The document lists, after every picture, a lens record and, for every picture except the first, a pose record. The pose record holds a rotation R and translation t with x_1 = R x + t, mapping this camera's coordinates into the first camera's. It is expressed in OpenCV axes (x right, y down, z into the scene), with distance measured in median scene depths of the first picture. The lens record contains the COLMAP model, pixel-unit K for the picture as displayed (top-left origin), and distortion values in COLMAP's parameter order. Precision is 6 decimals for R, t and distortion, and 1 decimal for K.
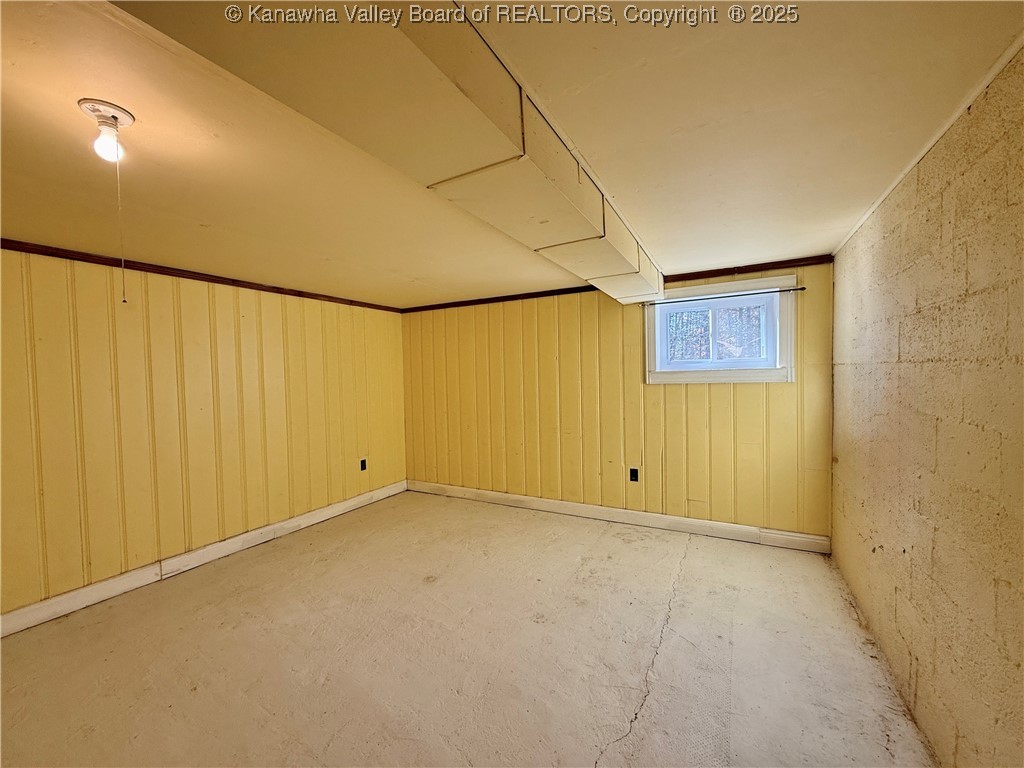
lens RADIAL K [[407.4, 0, 512.3], [0, 407.4, 385.6], [0, 0, 1]] dist [-0.000691, 0.001135]
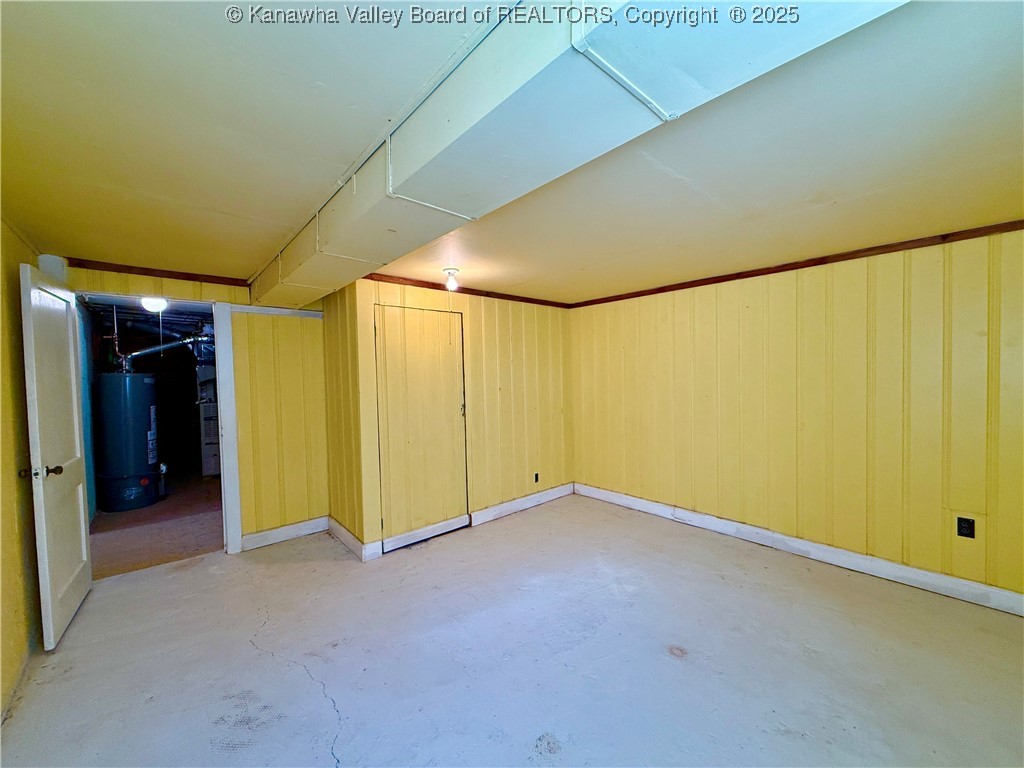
lens RADIAL K [[407.4, 0, 514.0], [0, 407.4, 386.1], [0, 0, 1]] dist [-0.000691, 0.001135]
pose [[-0.353907, 0.052666, -0.933797, 0.495563], [-0.001154, 0.998388, 0.056746, -0.037612], [0.935280, 0.021161, -0.353276, 0.857782]]
